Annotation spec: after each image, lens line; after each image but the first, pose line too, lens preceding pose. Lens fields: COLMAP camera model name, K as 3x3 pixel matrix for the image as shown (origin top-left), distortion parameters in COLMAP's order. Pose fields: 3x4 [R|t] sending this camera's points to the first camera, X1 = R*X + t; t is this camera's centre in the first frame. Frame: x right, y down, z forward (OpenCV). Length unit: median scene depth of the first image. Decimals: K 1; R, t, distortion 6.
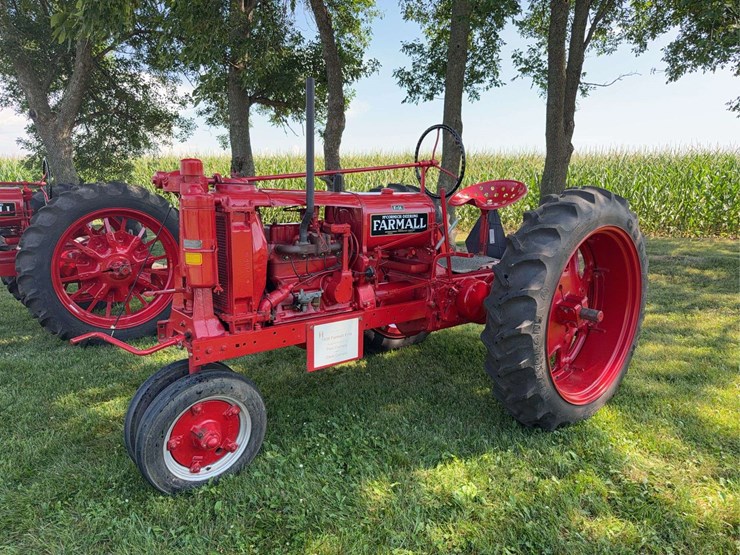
lens RADIAL K [[518.4, 0, 367.3], [0, 518.4, 277.5], [0, 0, 1]] dist [0.044742, -0.055587]
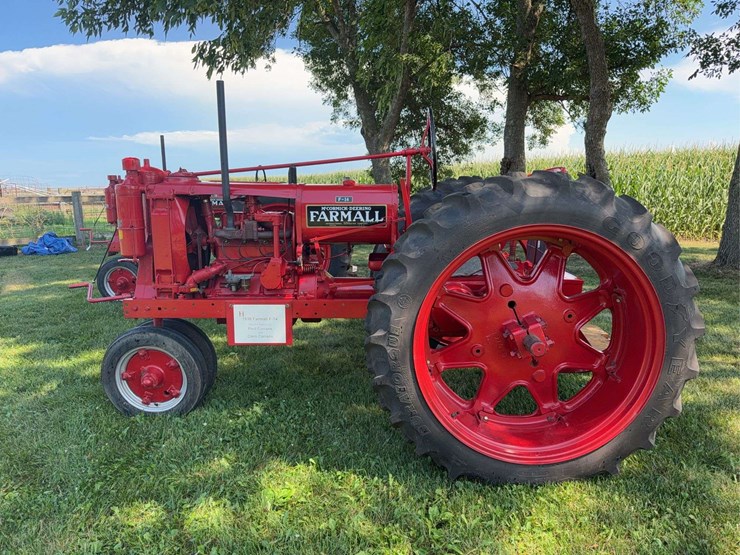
lens RADIAL K [[518.4, 0, 367.3], [0, 518.4, 277.5], [0, 0, 1]] dist [0.044742, -0.055587]
pose [[0.769985, 0.096180, -0.630771, 0.731256], [-0.101409, 0.994455, 0.027844, -0.021148], [0.629952, 0.042526, 0.775469, 0.287317]]
